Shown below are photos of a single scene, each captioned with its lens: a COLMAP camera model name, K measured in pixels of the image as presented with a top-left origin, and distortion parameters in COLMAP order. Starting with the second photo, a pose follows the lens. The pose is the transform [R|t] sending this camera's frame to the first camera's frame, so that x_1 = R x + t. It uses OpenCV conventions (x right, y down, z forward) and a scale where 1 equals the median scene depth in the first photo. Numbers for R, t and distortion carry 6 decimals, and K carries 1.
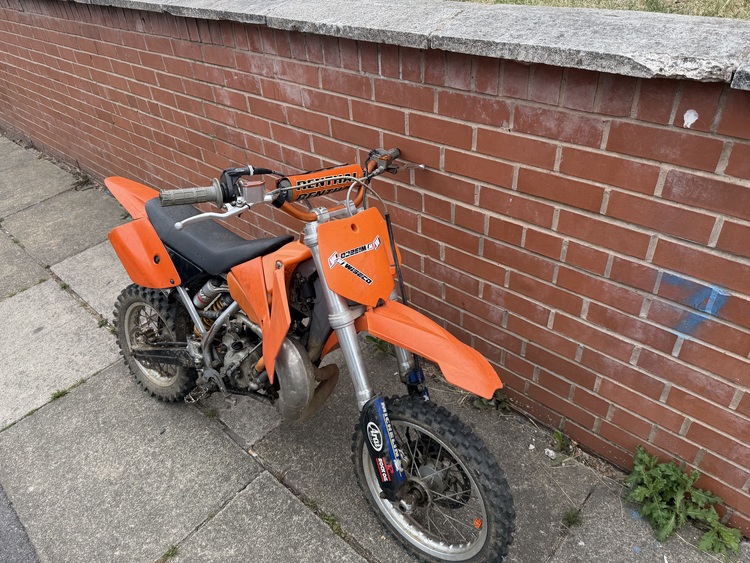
lens RADIAL K [[535.0, 0, 372.9], [0, 535.0, 281.1], [0, 0, 1]] dist [0.035076, -0.048724]
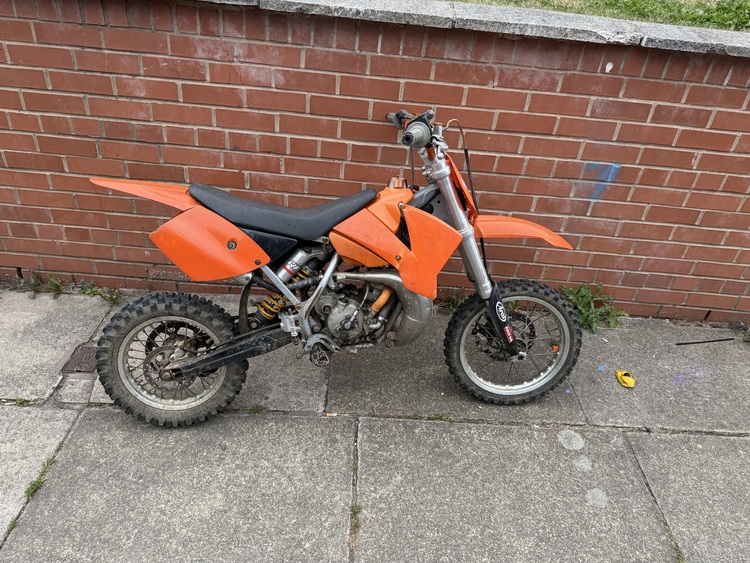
lens RADIAL K [[535.0, 0, 370.6], [0, 535.0, 283.9], [0, 0, 1]] dist [0.035076, -0.048724]
pose [[0.719381, -0.258561, 0.644699, -1.016667], [0.283178, 0.956675, 0.067700, 0.036029], [-0.634272, 0.133862, 0.761432, 0.164664]]
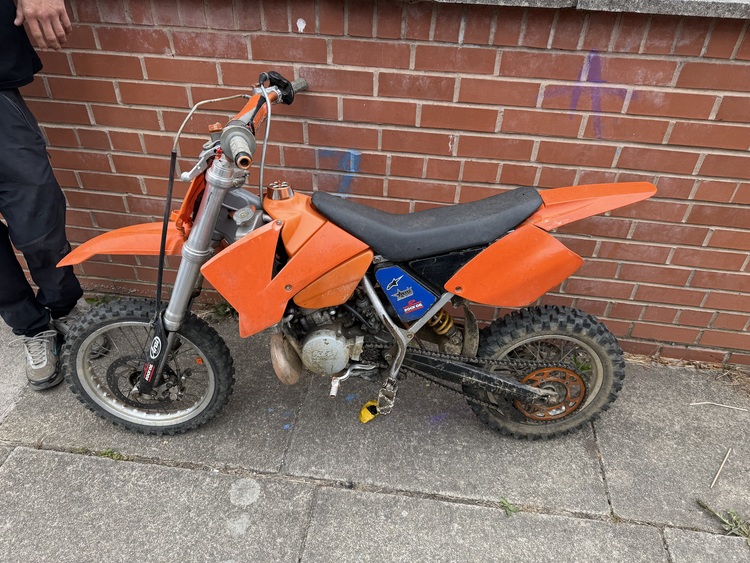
lens RADIAL K [[535.0, 0, 380.9], [0, 535.0, 287.9], [0, 0, 1]] dist [0.035076, -0.048724]
pose [[0.812227, -0.268083, 0.518091, -0.118692], [0.268562, 0.960271, 0.075854, 0.231732], [-0.517843, 0.077529, 0.851955, -0.195325]]
